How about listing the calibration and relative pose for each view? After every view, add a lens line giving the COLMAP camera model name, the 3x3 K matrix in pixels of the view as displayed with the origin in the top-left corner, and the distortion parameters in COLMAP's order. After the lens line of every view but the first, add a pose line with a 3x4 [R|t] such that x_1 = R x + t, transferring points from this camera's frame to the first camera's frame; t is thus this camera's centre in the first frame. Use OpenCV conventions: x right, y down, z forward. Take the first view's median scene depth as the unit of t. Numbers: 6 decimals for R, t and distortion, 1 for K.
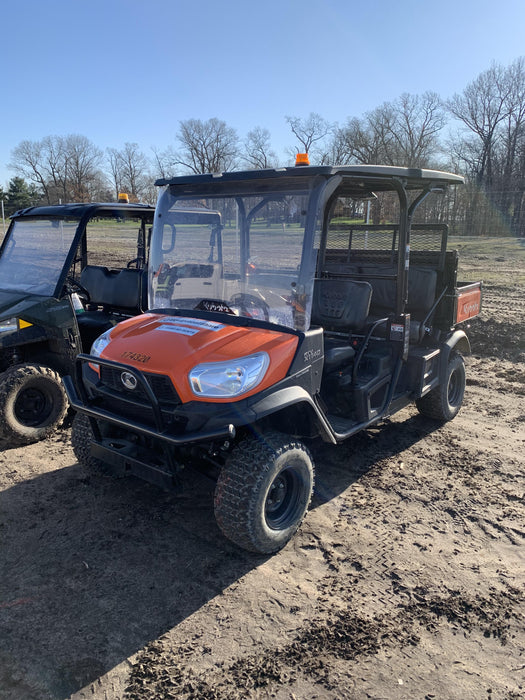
lens RADIAL K [[521.3, 0, 270.1], [0, 521.3, 346.4], [0, 0, 1]] dist [0.042912, -0.010283]
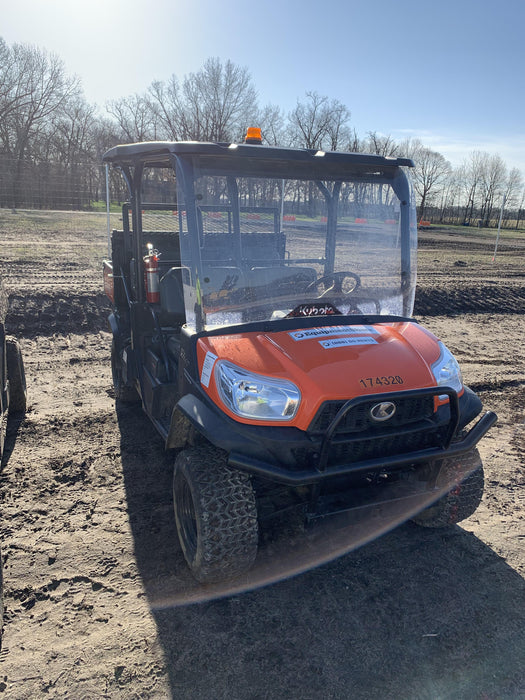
lens RADIAL K [[521.3, 0, 262.9], [0, 521.3, 352.0], [0, 0, 1]] dist [0.042912, -0.010283]
pose [[0.486901, -0.223596, 0.844353, -0.827550], [0.163420, 0.972930, 0.163408, -0.152018], [-0.858033, 0.058421, 0.510260, 0.593221]]
